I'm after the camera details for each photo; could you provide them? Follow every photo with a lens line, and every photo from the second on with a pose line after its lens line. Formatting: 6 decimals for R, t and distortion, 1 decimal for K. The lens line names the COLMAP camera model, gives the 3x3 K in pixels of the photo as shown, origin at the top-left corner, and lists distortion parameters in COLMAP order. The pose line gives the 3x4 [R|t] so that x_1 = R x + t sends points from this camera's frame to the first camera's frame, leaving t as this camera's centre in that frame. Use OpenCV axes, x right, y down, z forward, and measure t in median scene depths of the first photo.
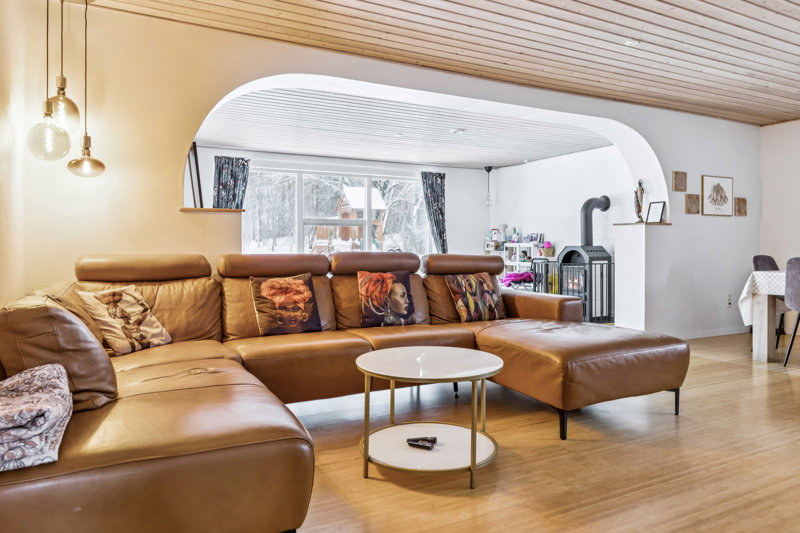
lens RADIAL K [[558.0, 0, 400.0], [0, 558.0, 257.7], [0, 0, 1]] dist [-0.034245, -0.000649]
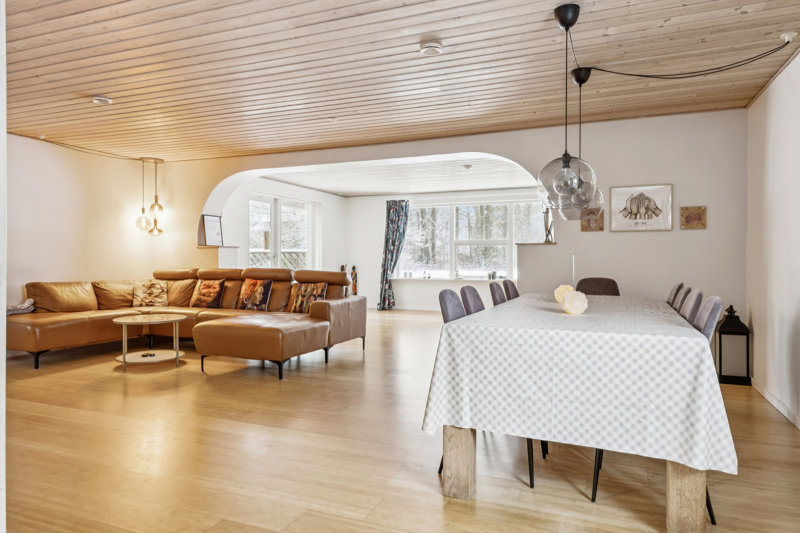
lens RADIAL K [[522.4, 0, 400.2], [0, 522.4, 268.5], [0, 0, 1]] dist [-0.010674, -0.002132]
pose [[0.629769, 0.015267, -0.776632, 1.371644], [-0.014756, 0.999862, 0.007689, -0.026084], [0.776642, 0.006618, 0.629907, 0.277862]]
